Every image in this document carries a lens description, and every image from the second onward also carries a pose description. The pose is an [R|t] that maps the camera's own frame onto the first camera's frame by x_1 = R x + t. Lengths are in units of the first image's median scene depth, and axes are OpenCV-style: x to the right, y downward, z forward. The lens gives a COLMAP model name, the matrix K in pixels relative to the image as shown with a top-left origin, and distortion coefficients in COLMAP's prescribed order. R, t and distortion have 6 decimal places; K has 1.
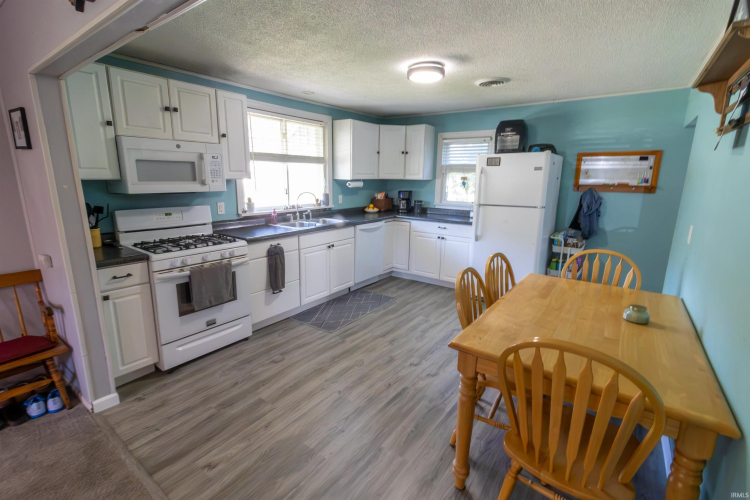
lens RADIAL K [[342.1, 0, 373.0], [0, 342.1, 249.8], [0, 0, 1]] dist [-0.002064, 0.000022]
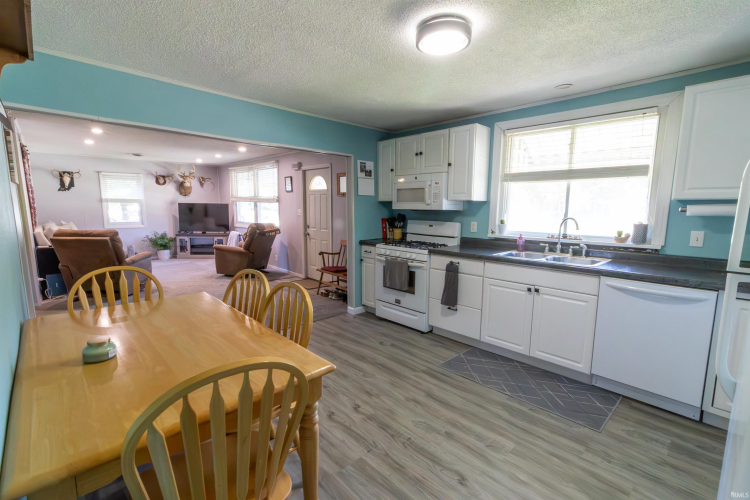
lens RADIAL K [[342.1, 0, 370.5], [0, 342.1, 250.9], [0, 0, 1]] dist [-0.002064, 0.000022]
pose [[-0.175403, 0.118344, -0.977358, 0.689035], [-0.215921, 0.963954, 0.155471, -0.139161], [0.960527, 0.238302, -0.143527, 0.810900]]
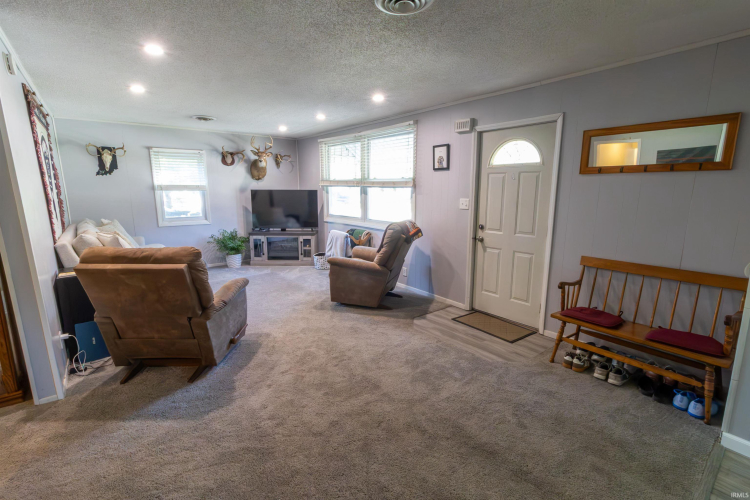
lens RADIAL K [[342.1, 0, 368.1], [0, 342.1, 251.8], [0, 0, 1]] dist [-0.002064, 0.000022]
pose [[-0.262150, 0.166805, -0.950502, 0.114152], [-0.200230, 0.954112, 0.222662, -0.008522], [0.944026, 0.248690, -0.216721, 0.126386]]
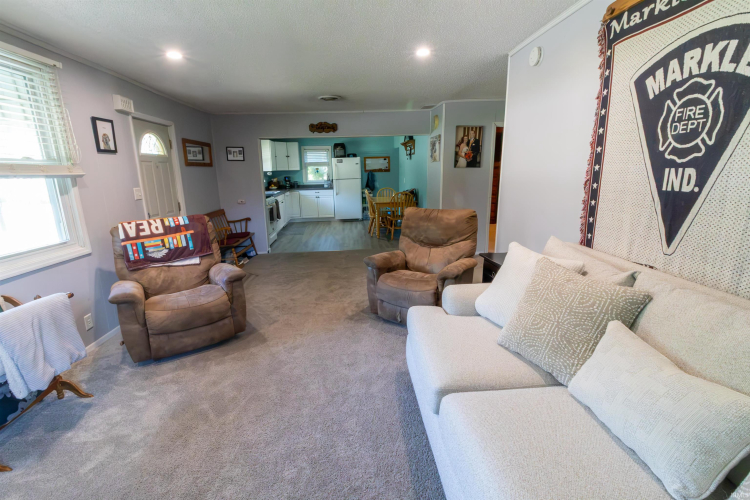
lens RADIAL K [[342.1, 0, 371.0], [0, 342.1, 248.1], [0, 0, 1]] dist [-0.002064, 0.000022]
pose [[0.758106, -0.172964, 0.628776, -1.176447], [0.165367, 0.983658, 0.071205, 0.227017], [-0.630816, 0.049998, 0.774320, -1.051955]]
